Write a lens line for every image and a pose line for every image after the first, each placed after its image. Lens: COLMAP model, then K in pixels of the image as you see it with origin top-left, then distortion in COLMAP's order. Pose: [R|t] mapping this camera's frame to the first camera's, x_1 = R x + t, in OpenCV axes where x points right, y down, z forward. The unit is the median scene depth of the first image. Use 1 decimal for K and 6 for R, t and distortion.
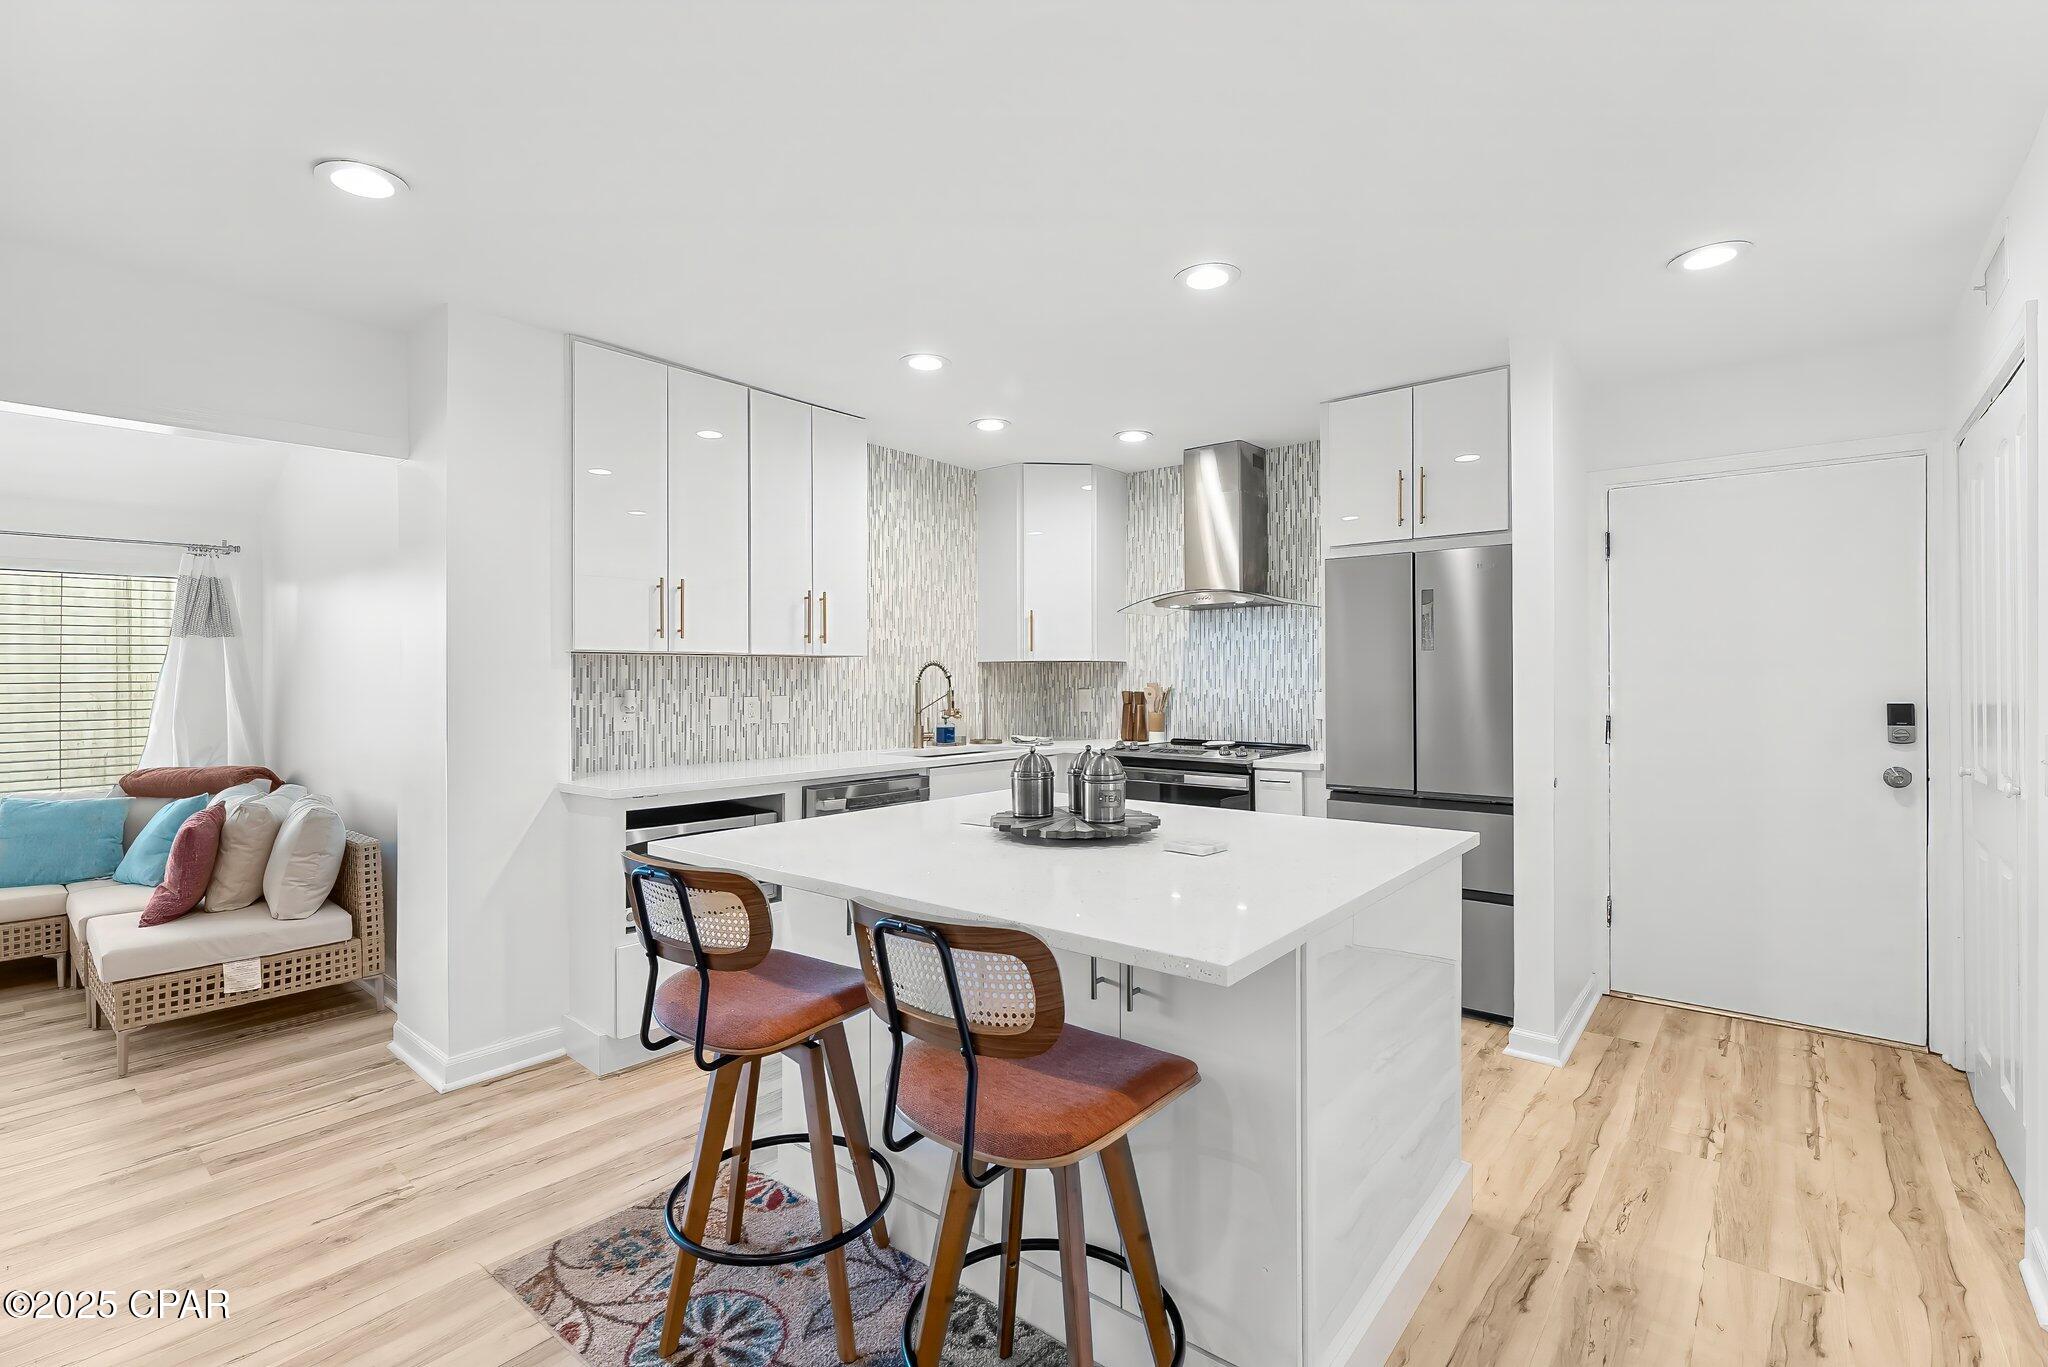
lens RADIAL K [[912.7, 0, 1024.0], [0, 912.7, 683.5], [0, 0, 1]] dist [0.000210, 0.000174]
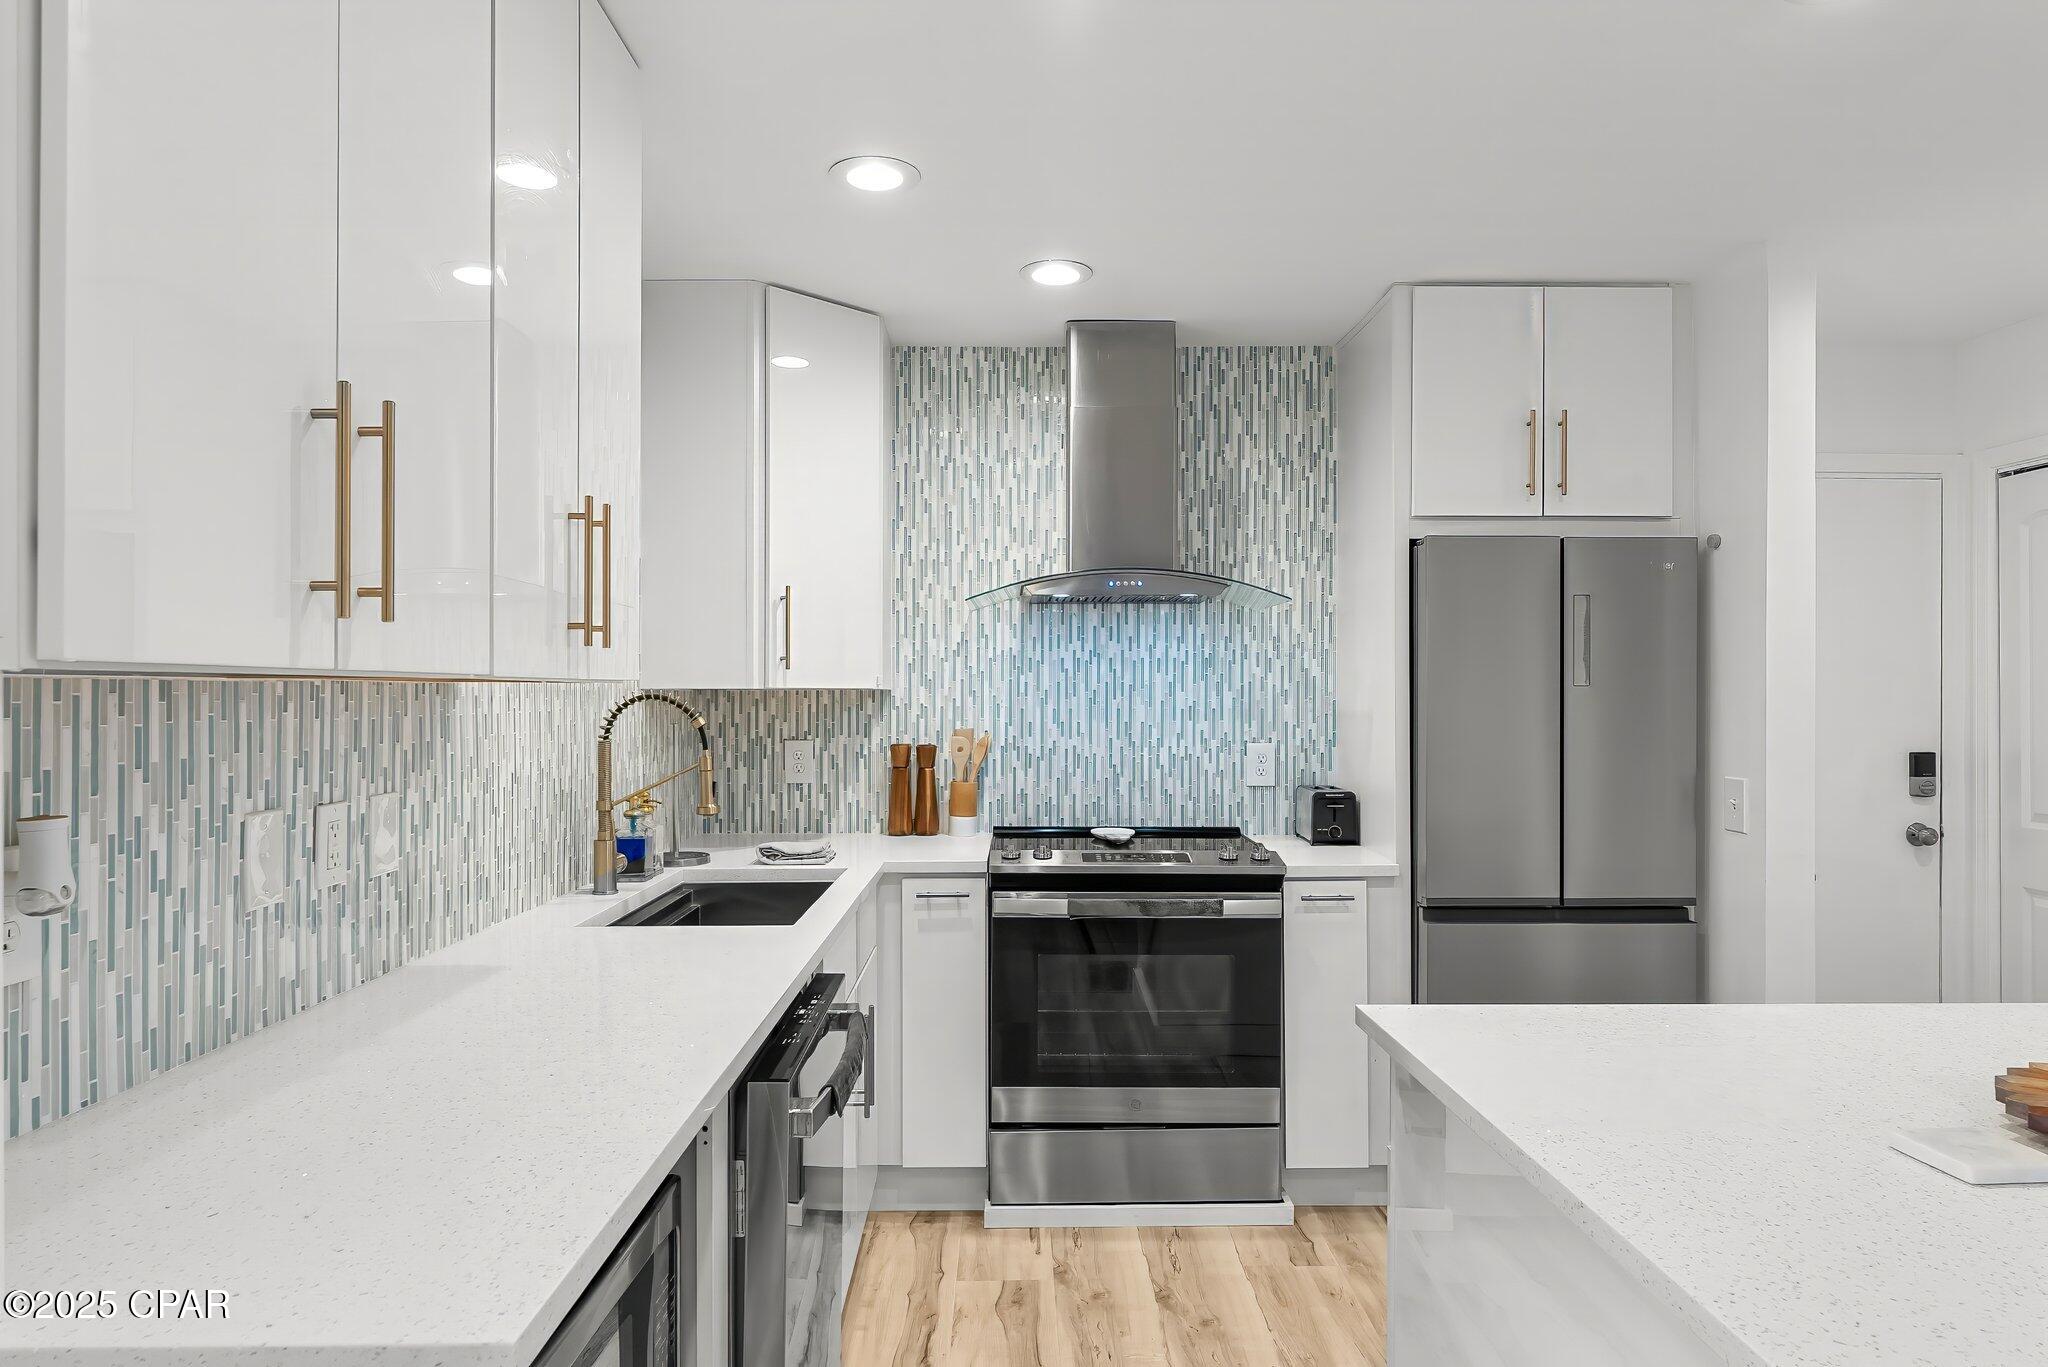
lens RADIAL K [[1223.8, 0, 1015.6], [0, 1223.8, 693.7], [0, 0, 1]] dist [0.001810, -0.000136]
pose [[0.763563, 0.003848, 0.645722, -0.344727], [0.000012, 0.999982, -0.005973, -0.019380], [-0.645733, 0.004569, 0.763549, 0.445300]]
